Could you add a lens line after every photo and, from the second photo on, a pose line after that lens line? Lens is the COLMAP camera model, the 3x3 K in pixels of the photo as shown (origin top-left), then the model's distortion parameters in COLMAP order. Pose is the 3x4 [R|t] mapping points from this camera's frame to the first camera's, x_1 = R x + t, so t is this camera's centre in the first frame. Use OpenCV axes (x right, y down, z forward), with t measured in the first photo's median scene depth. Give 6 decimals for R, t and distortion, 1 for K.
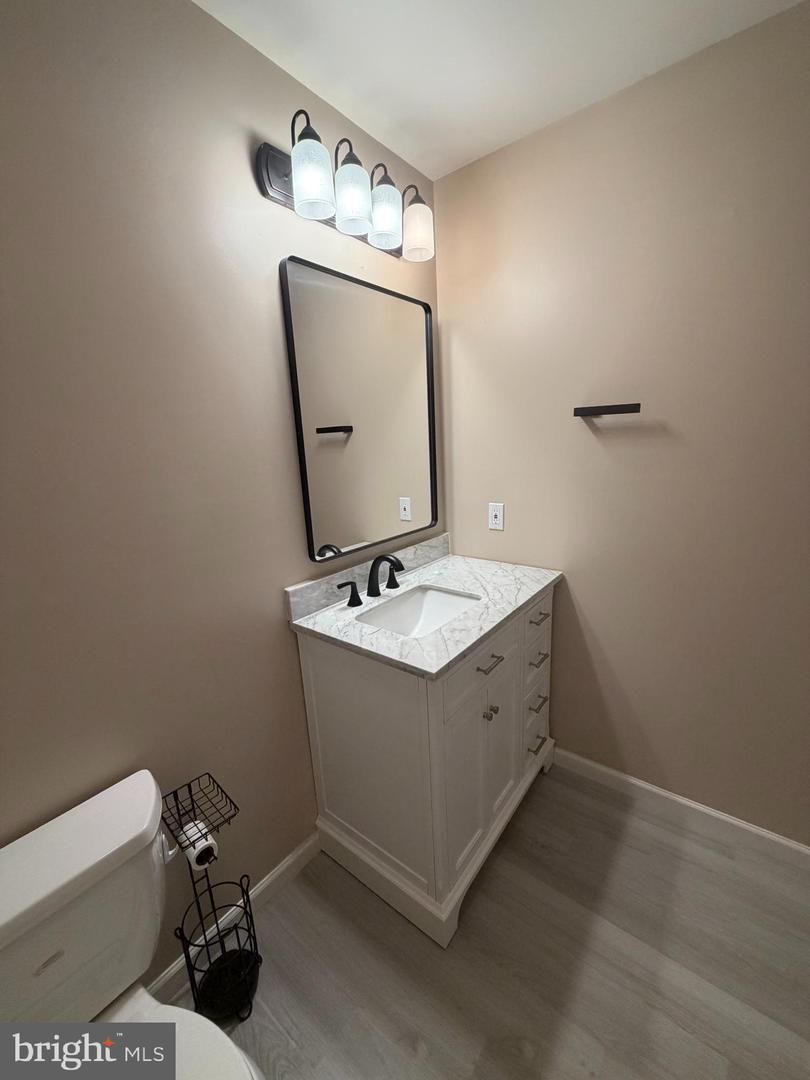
lens RADIAL K [[435.0, 0, 405.0], [0, 435.0, 540.0], [0, 0, 1]] dist [0.009508, -0.000087]
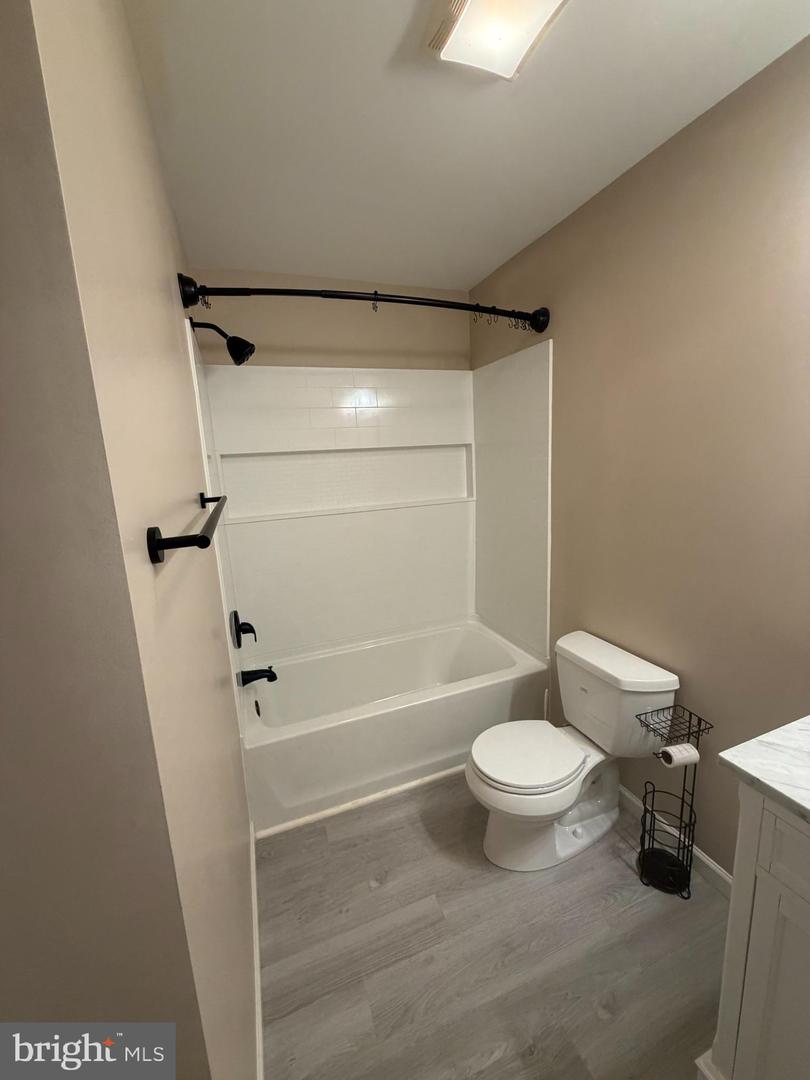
lens RADIAL K [[435.0, 0, 405.0], [0, 435.0, 540.0], [0, 0, 1]] dist [0.009508, -0.000087]
pose [[-0.511043, 0.232470, -0.827522, 0.708411], [-0.128919, 0.931113, 0.341186, -0.201805], [0.849832, 0.281044, -0.445869, 0.558263]]
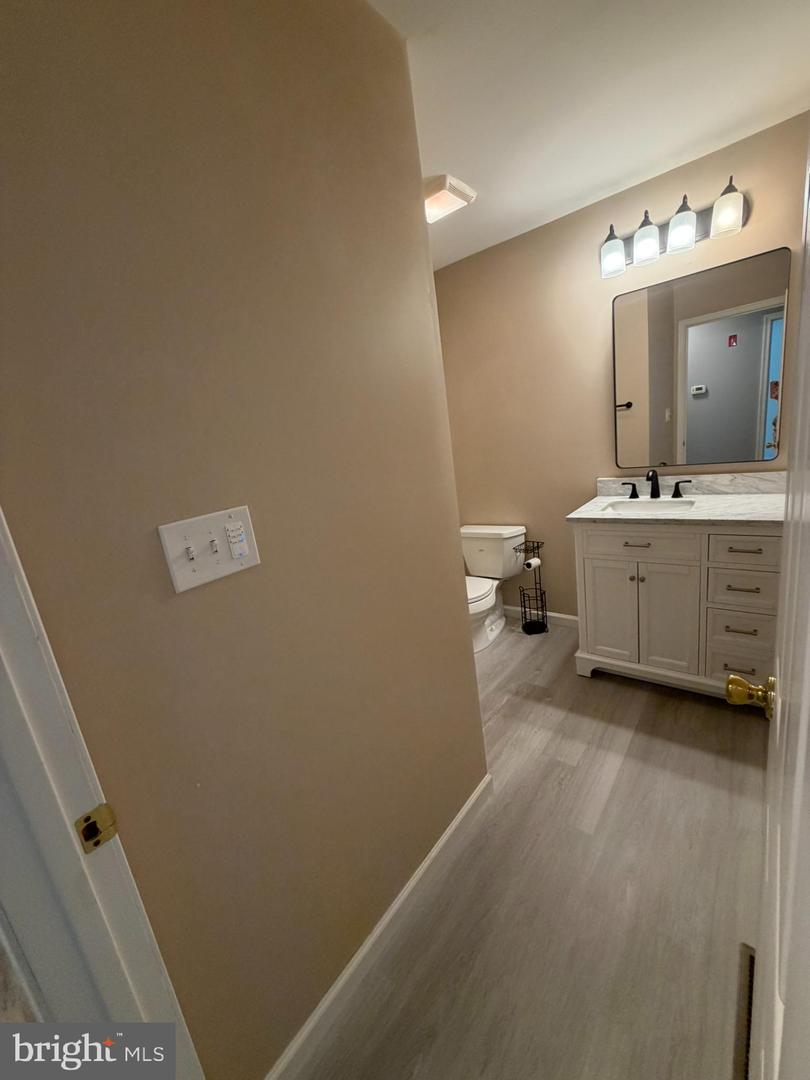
lens RADIAL K [[435.0, 0, 405.0], [0, 435.0, 540.0], [0, 0, 1]] dist [0.009508, -0.000087]
pose [[-0.010576, 0.282268, -0.959277, 1.579264], [-0.101050, 0.954118, 0.281864, -0.078843], [0.994825, 0.099916, 0.018433, 0.143052]]
